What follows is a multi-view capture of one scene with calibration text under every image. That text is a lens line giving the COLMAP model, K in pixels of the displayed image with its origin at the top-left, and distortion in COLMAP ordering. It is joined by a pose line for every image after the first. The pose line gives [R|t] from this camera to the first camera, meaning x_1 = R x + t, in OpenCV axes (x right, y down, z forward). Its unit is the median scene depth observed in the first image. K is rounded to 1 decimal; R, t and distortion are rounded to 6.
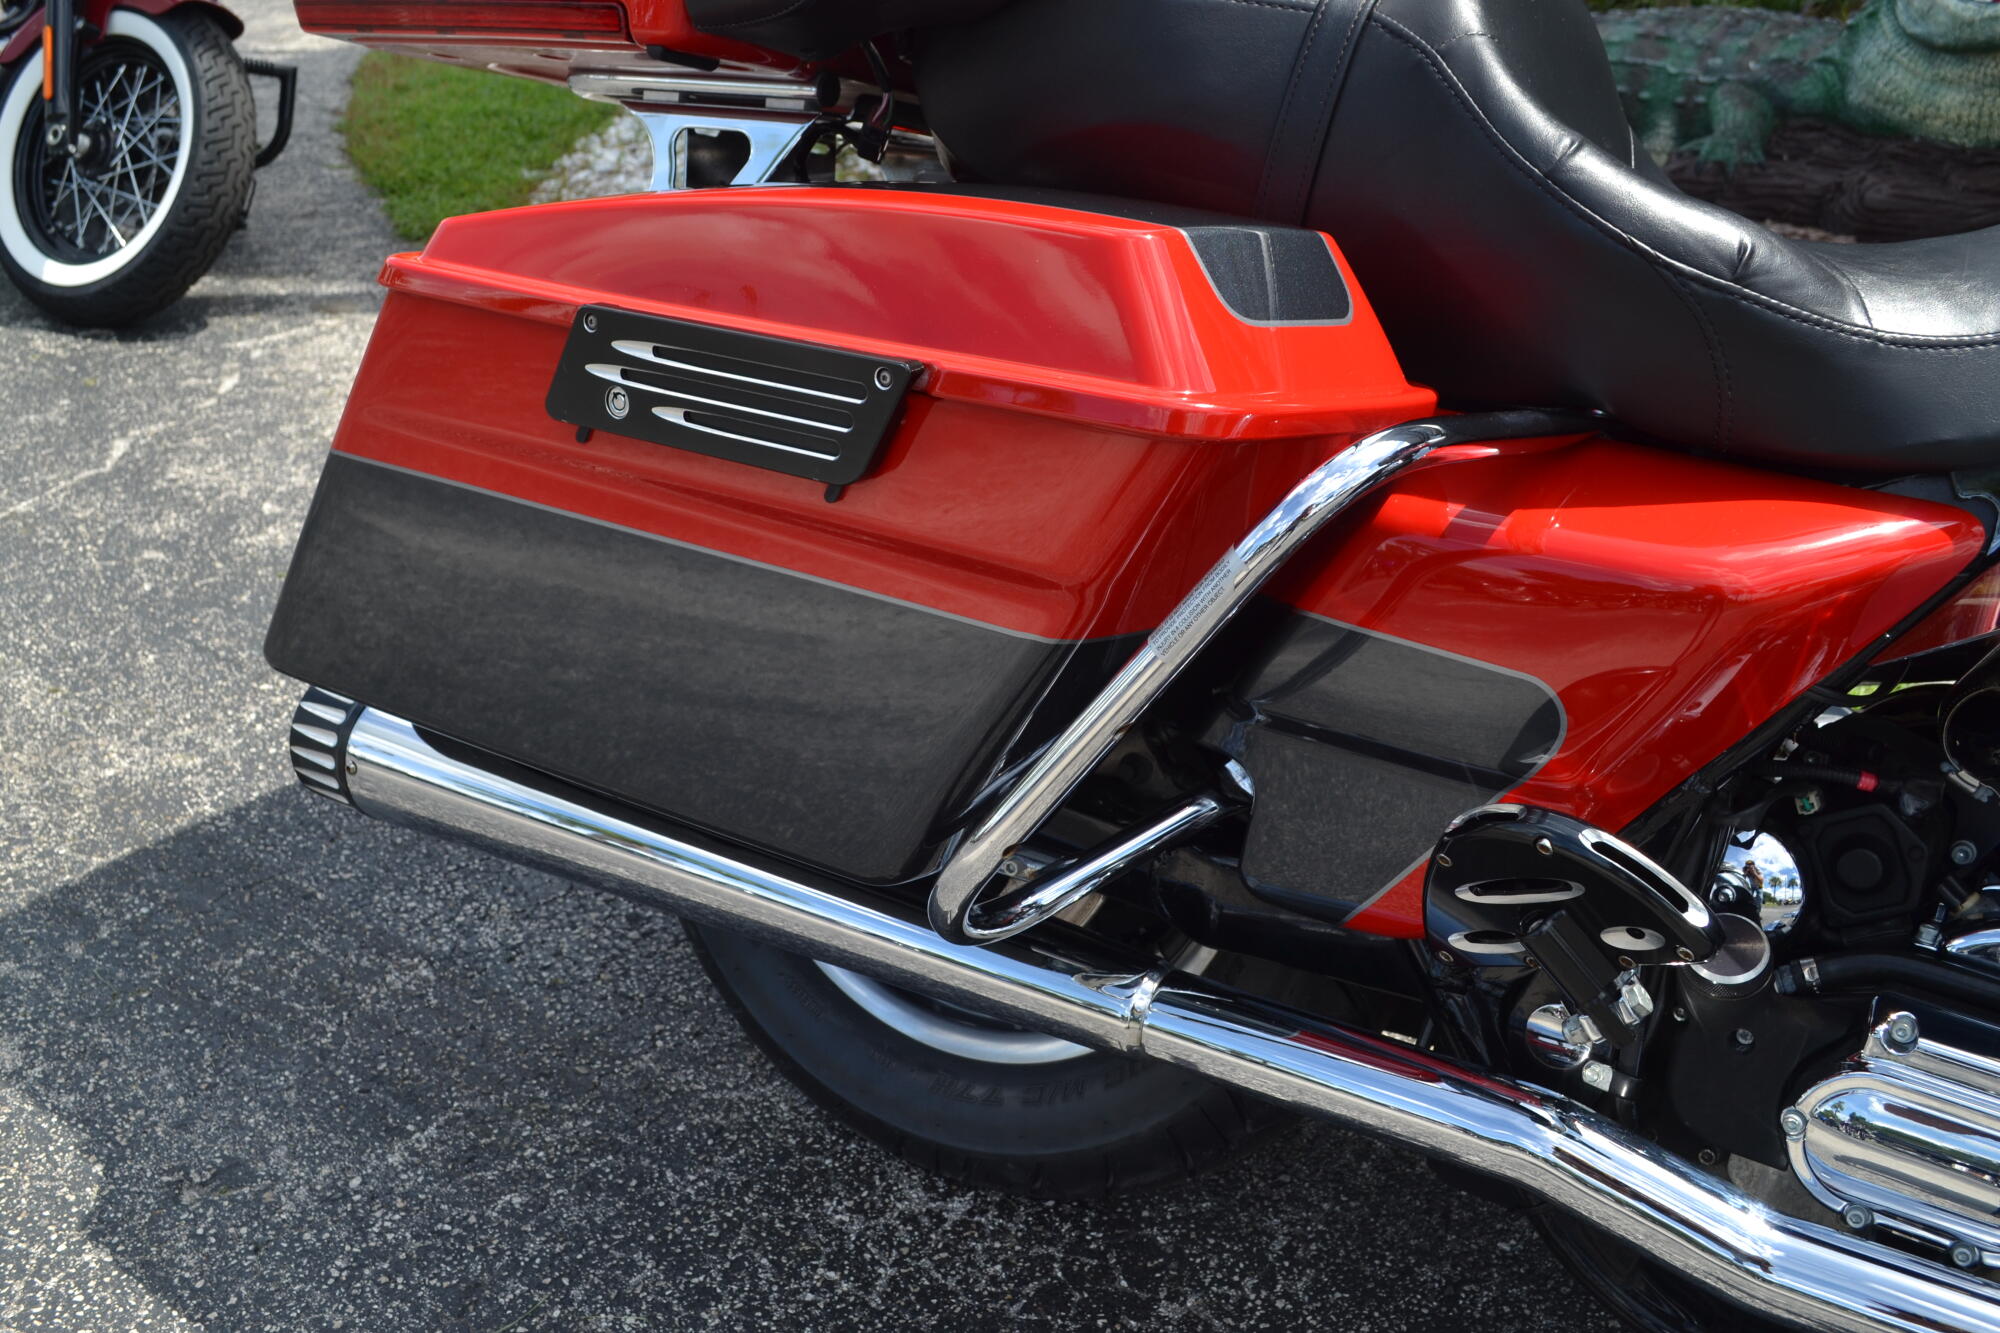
lens RADIAL K [[1921.7, 0, 1004.4], [0, 1921.7, 661.1], [0, 0, 1]] dist [-0.044568, 0.000000]
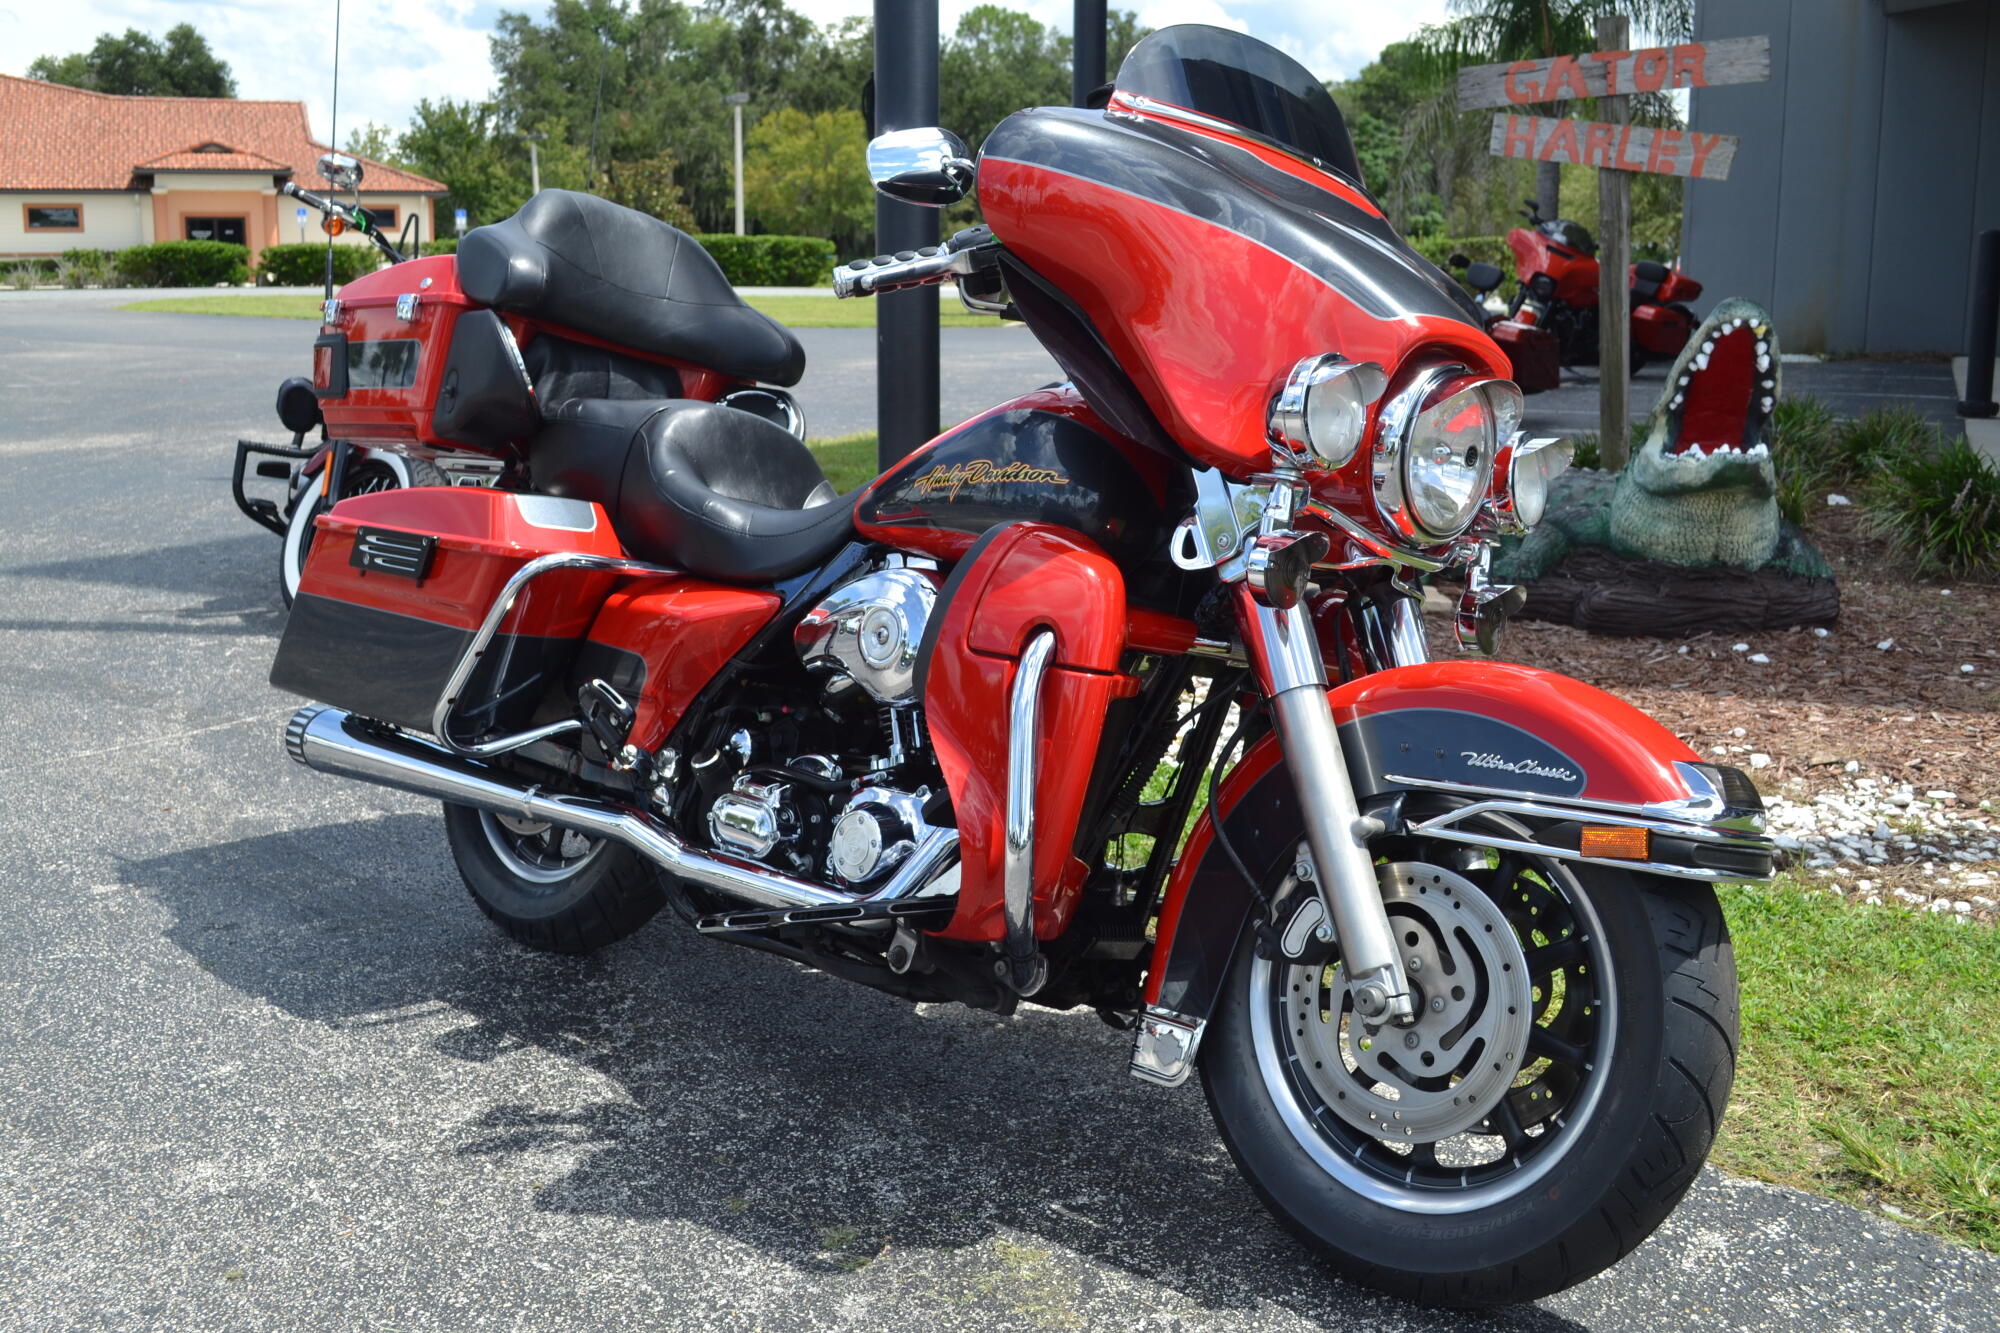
lens RADIAL K [[2059.9, 0, 995.1], [0, 2059.9, 664.1], [0, 0, 1]] dist [-0.063946, 0.000000]
pose [[0.980194, 0.031605, -0.195501, 0.952753], [-0.077879, 0.969163, -0.233791, 0.475382], [0.182083, 0.244386, 0.952429, -1.220790]]
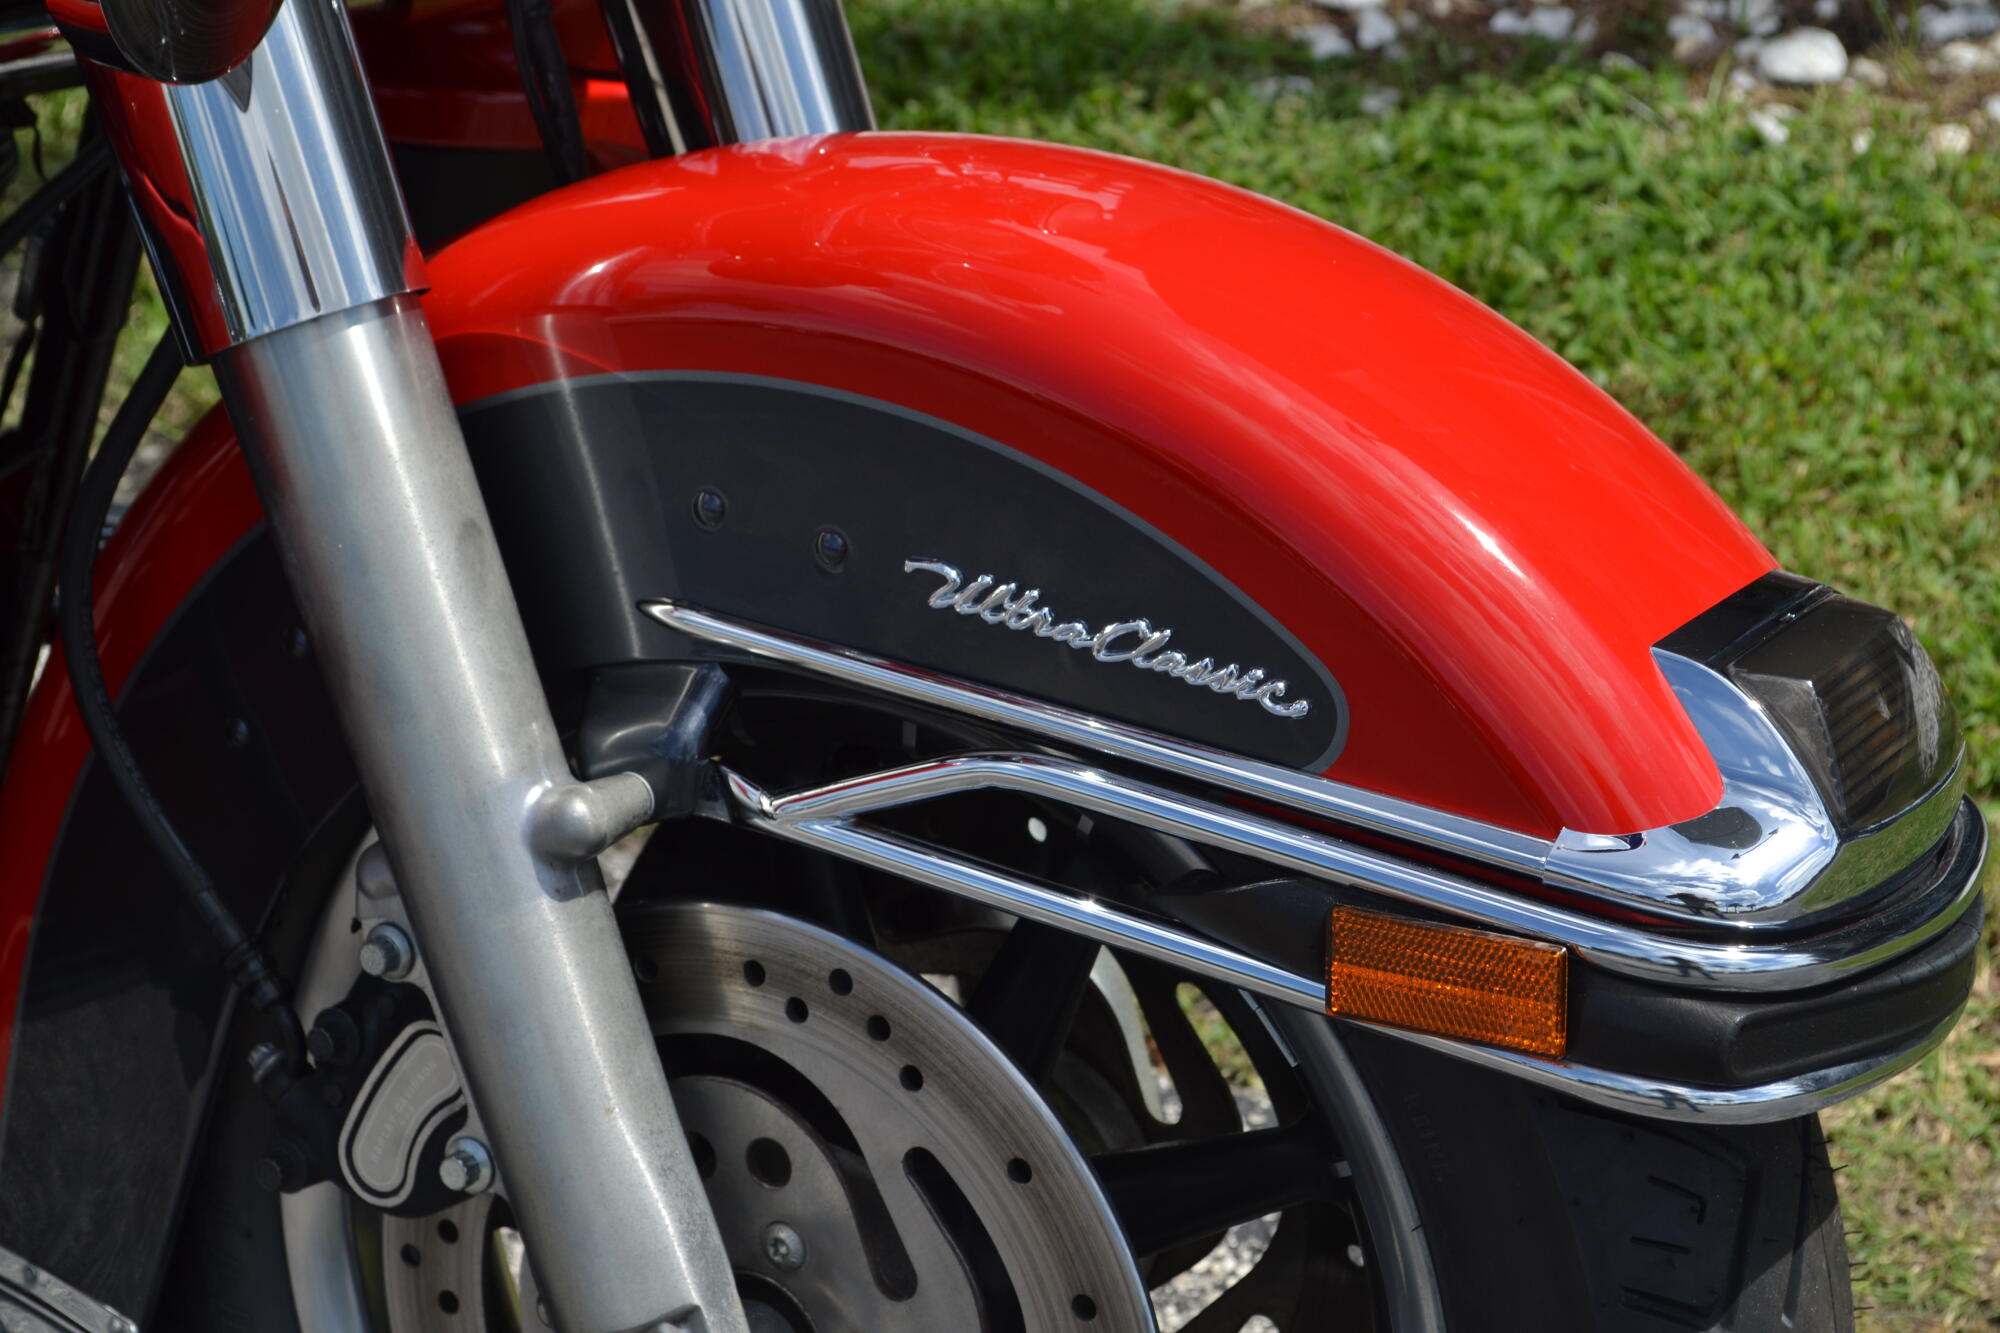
lens RADIAL K [[4187.1, 0, 1000.6], [0, 4187.1, 667.4], [0, 0, 1]] dist [0.039551, 0.000000]
pose [[0.999985, -0.004566, 0.002897, 1.013370], [0.004140, 0.991122, 0.132893, 0.061868], [-0.003479, -0.132879, 0.991126, -0.542233]]
